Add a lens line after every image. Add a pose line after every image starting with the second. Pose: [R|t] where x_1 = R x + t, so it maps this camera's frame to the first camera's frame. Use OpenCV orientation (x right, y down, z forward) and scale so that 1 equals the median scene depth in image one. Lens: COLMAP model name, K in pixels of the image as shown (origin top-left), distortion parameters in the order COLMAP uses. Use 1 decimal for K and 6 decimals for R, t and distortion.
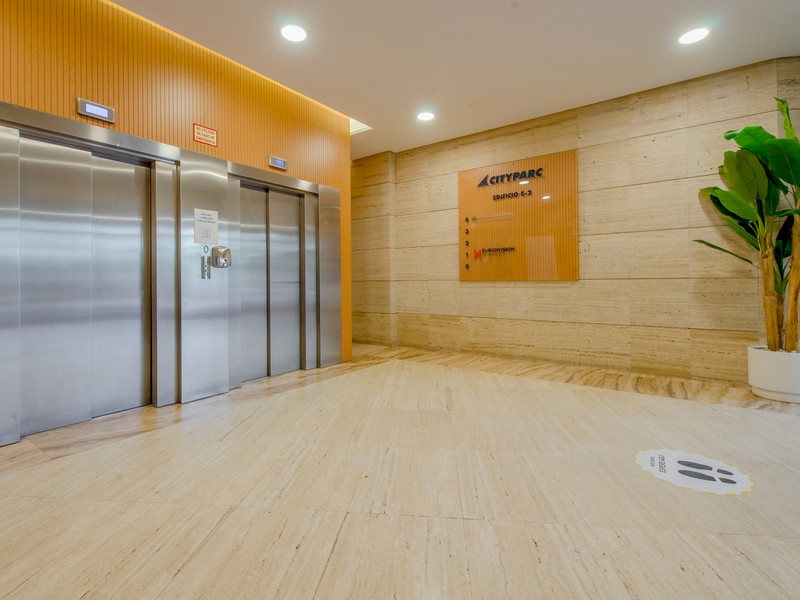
lens RADIAL K [[392.3, 0, 395.8], [0, 392.3, 278.6], [0, 0, 1]] dist [0.009343, -0.000759]
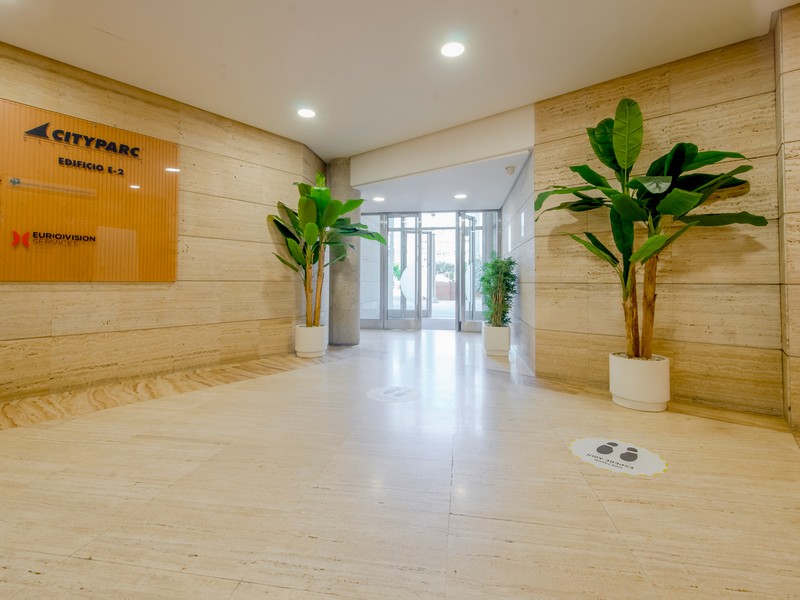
lens RADIAL K [[384.4, 0, 398.0], [0, 384.4, 269.9], [0, 0, 1]] dist [0.008837, -0.000371]
pose [[0.063874, 0.039209, 0.997187, -0.447328], [-0.011550, 0.999190, -0.038548, 0.005566], [-0.997891, -0.009055, 0.064275, 0.423909]]
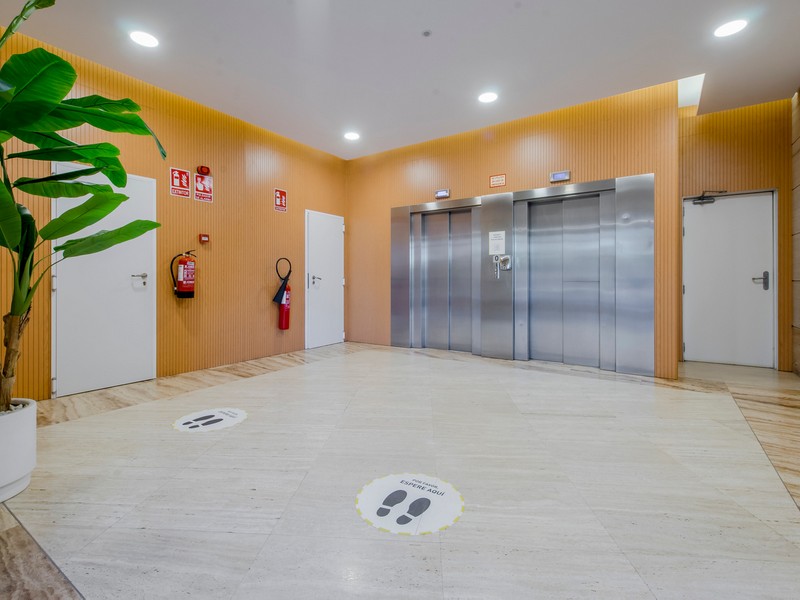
lens RADIAL K [[392.3, 0, 395.8], [0, 392.3, 278.6], [0, 0, 1]] dist [0.009343, -0.000759]
pose [[0.024574, 0.007636, -0.999669, 0.782808], [0.008925, 0.999929, 0.007858, -0.009496], [0.999658, -0.009115, 0.024504, 0.459995]]
